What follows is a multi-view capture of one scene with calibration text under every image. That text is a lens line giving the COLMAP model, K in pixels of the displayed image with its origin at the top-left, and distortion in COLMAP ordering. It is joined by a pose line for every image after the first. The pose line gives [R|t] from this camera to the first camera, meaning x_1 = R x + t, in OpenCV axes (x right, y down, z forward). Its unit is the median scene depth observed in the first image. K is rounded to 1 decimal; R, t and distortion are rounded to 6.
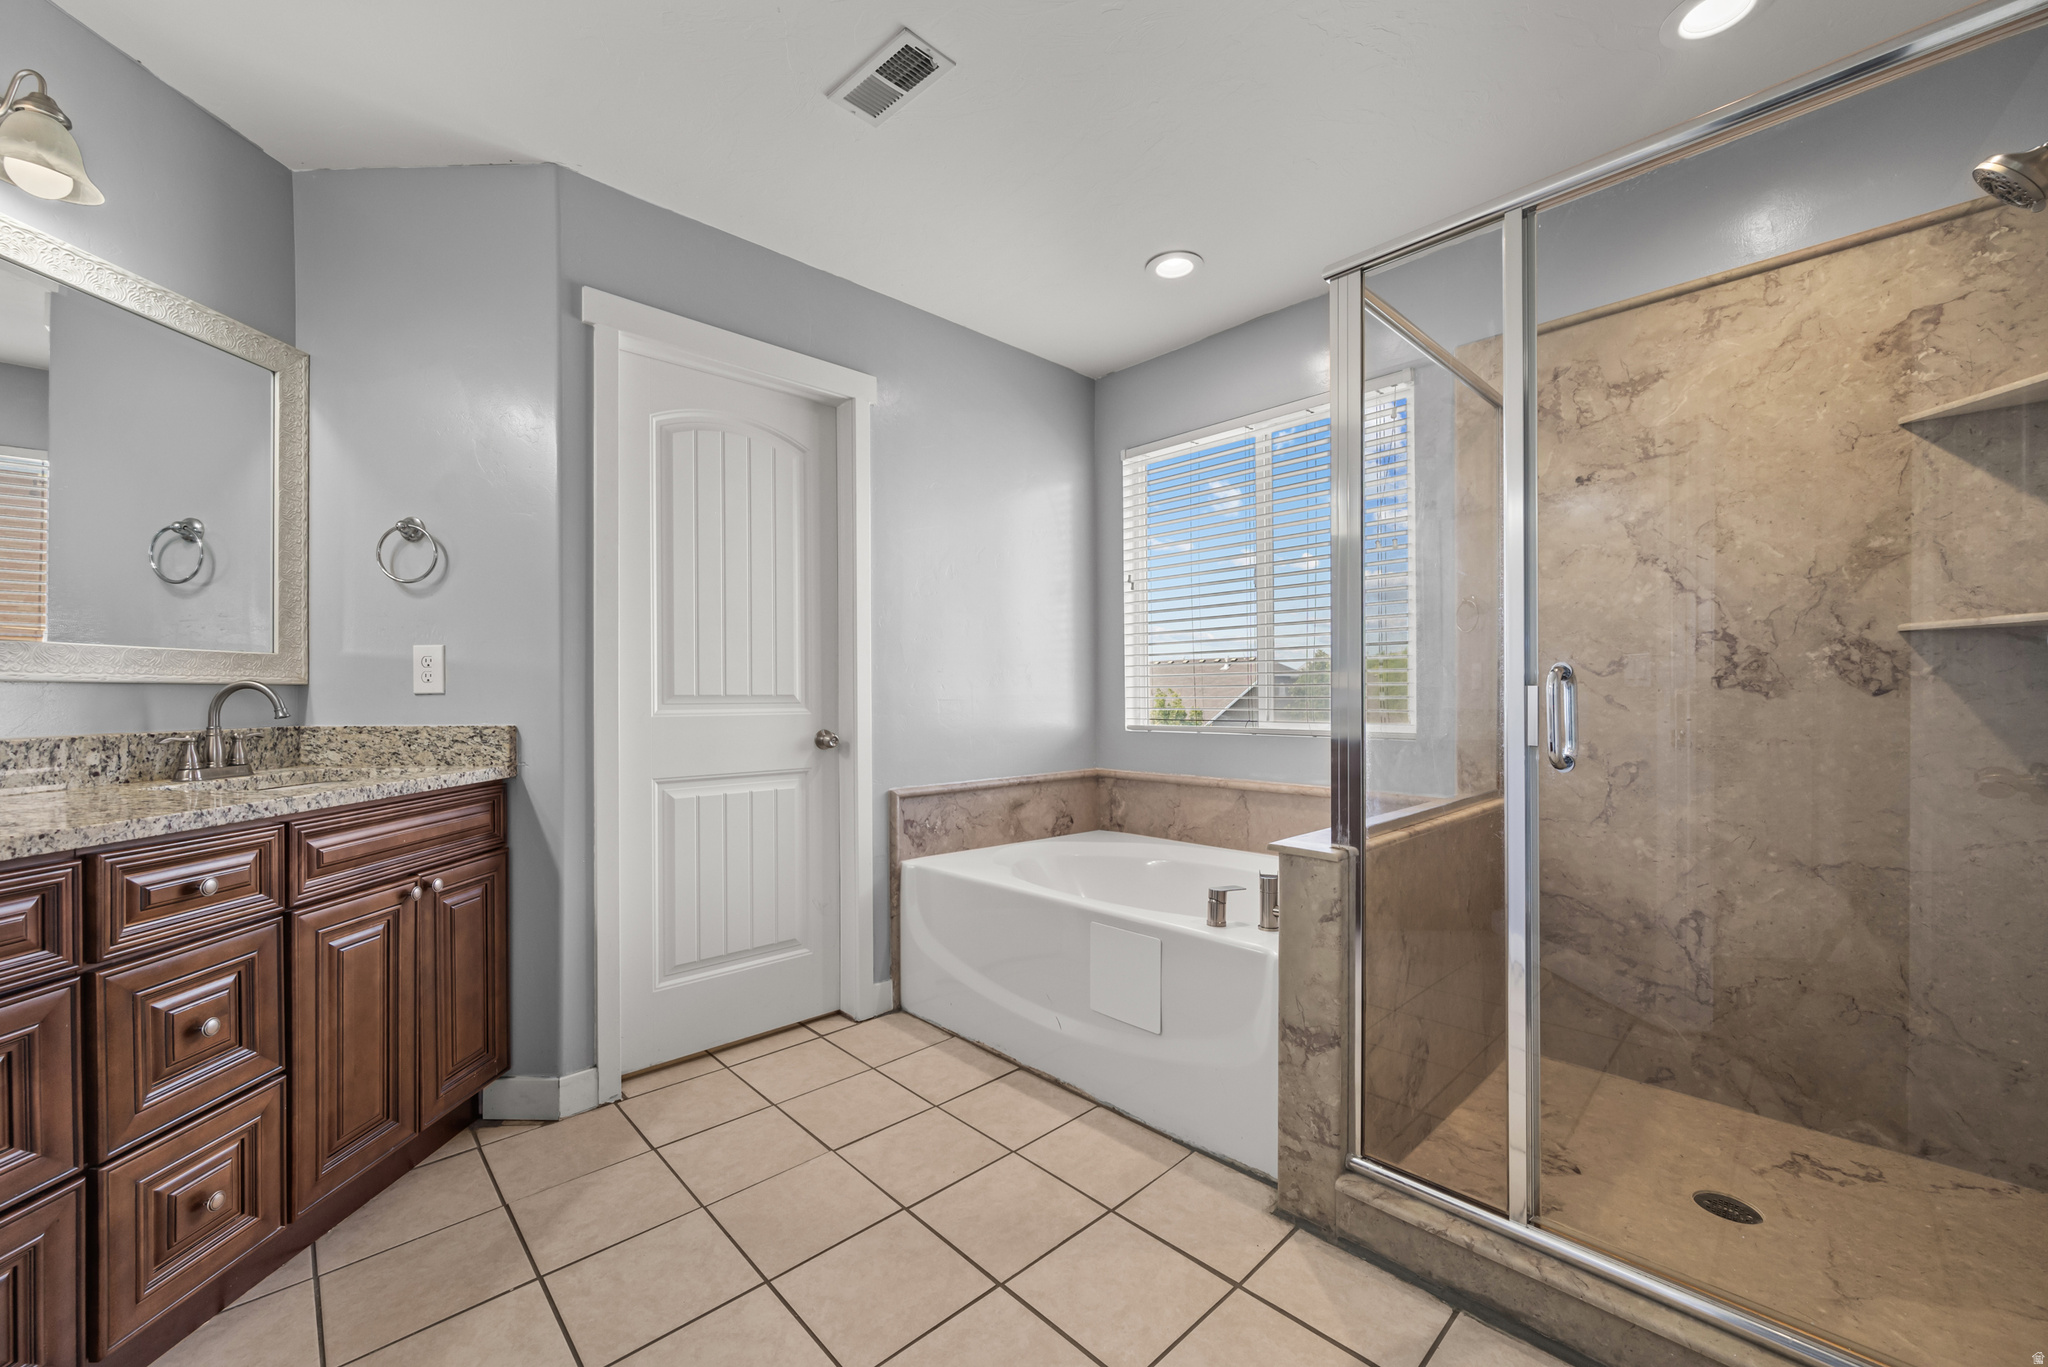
lens RADIAL K [[825.2, 0, 1031.3], [0, 825.2, 697.5], [0, 0, 1]] dist [0.000282, -0.000013]
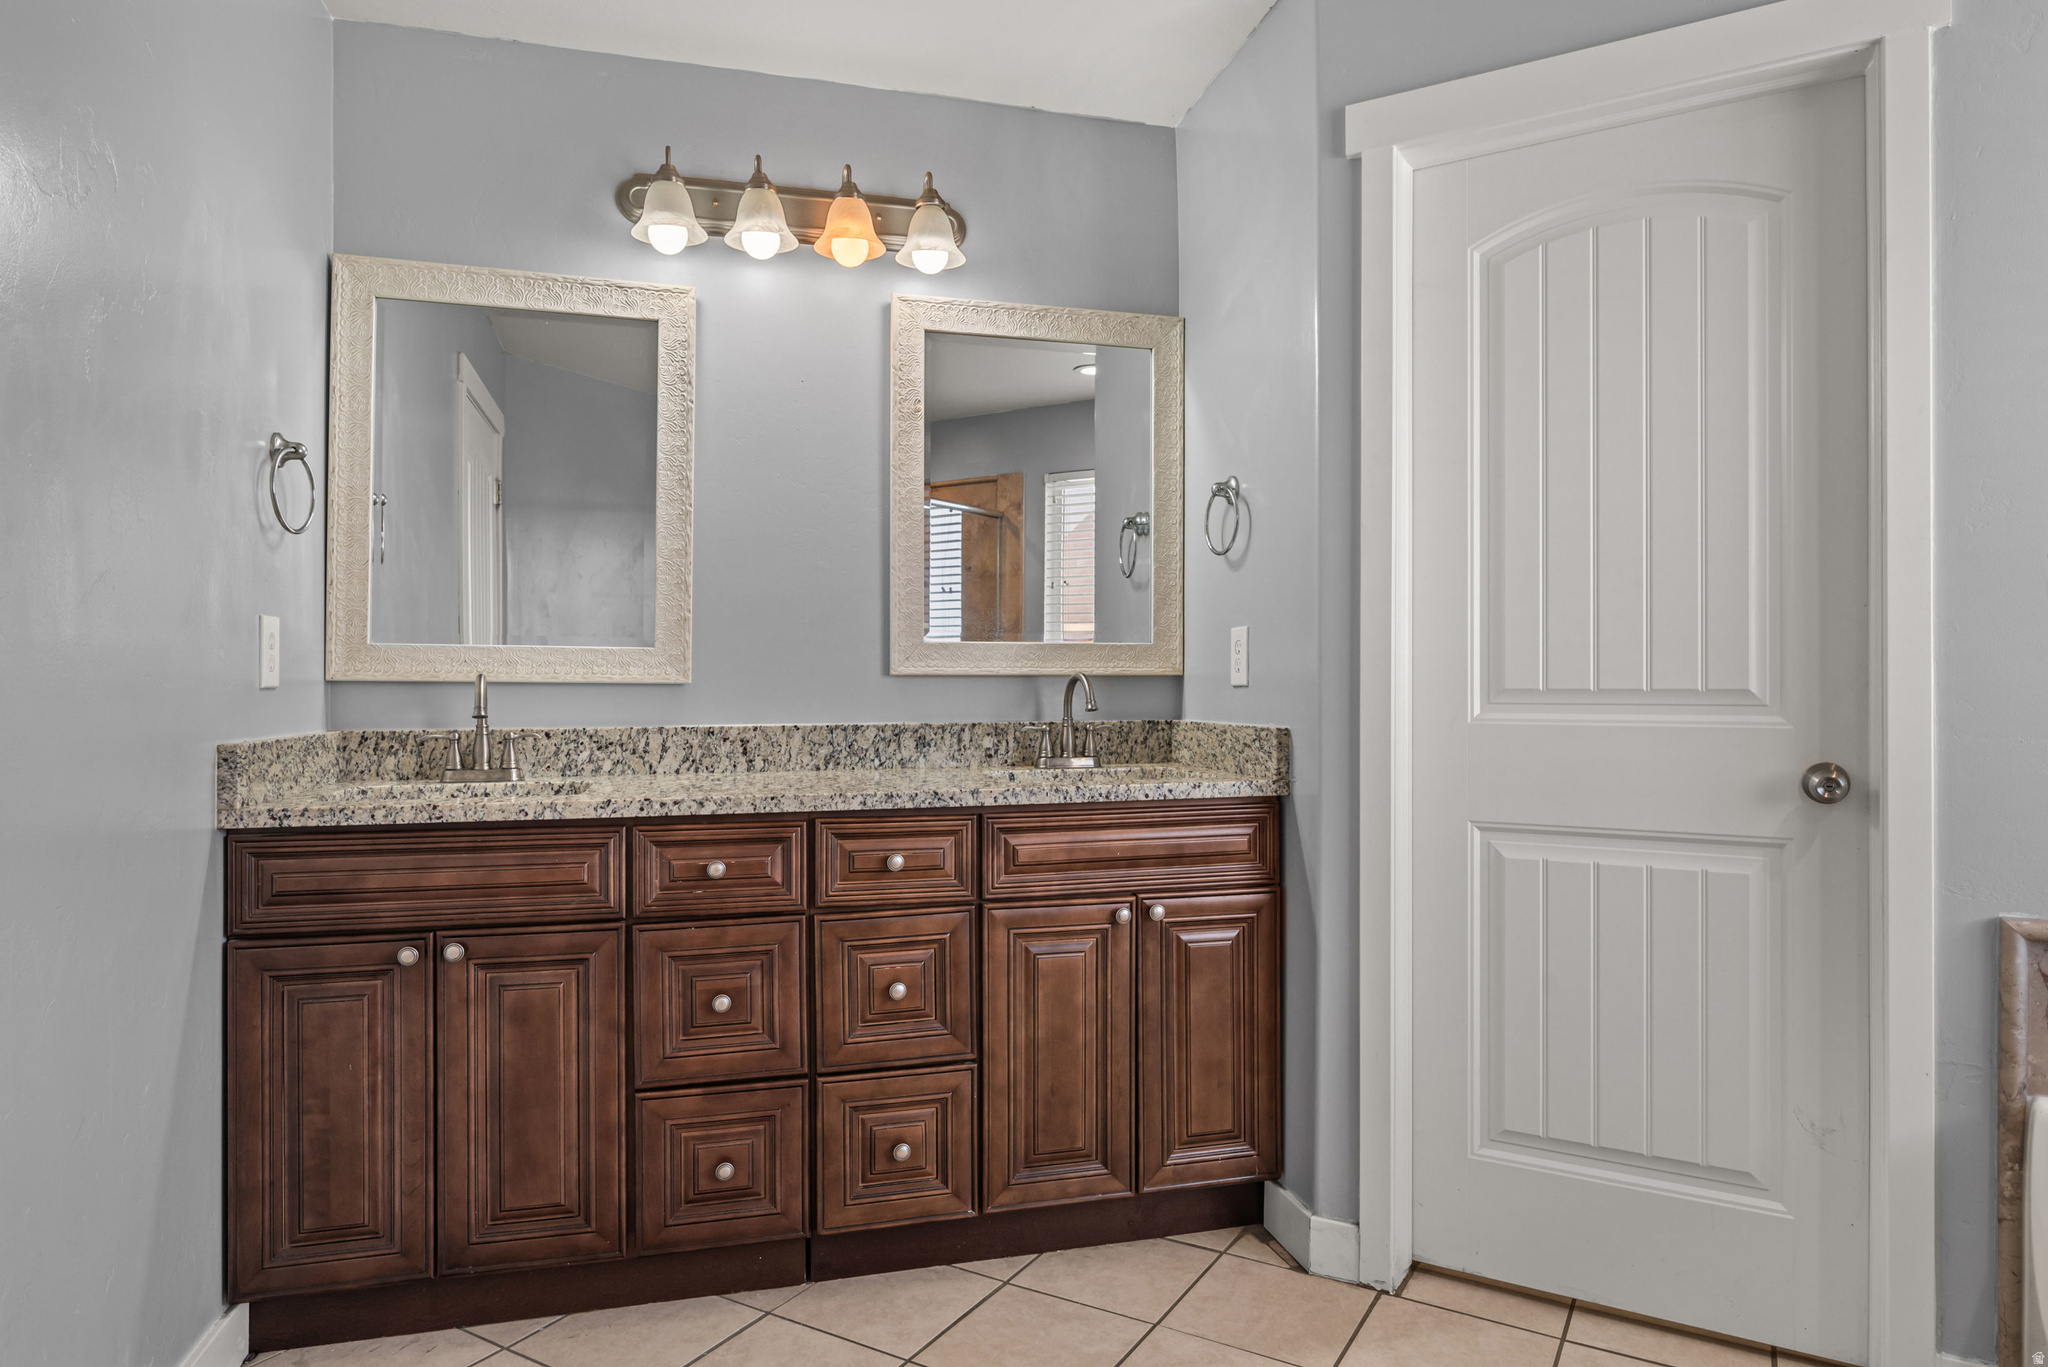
lens RADIAL K [[1201.0, 0, 1024.0], [0, 1201.0, 683.5], [0, 0, 1]] dist [-0.002447, 0.002265]
pose [[0.272940, 0.002333, -0.962028, 0.389299], [-0.004237, 0.999990, 0.001223, -0.007707], [0.962022, 0.003742, 0.272947, 0.485454]]
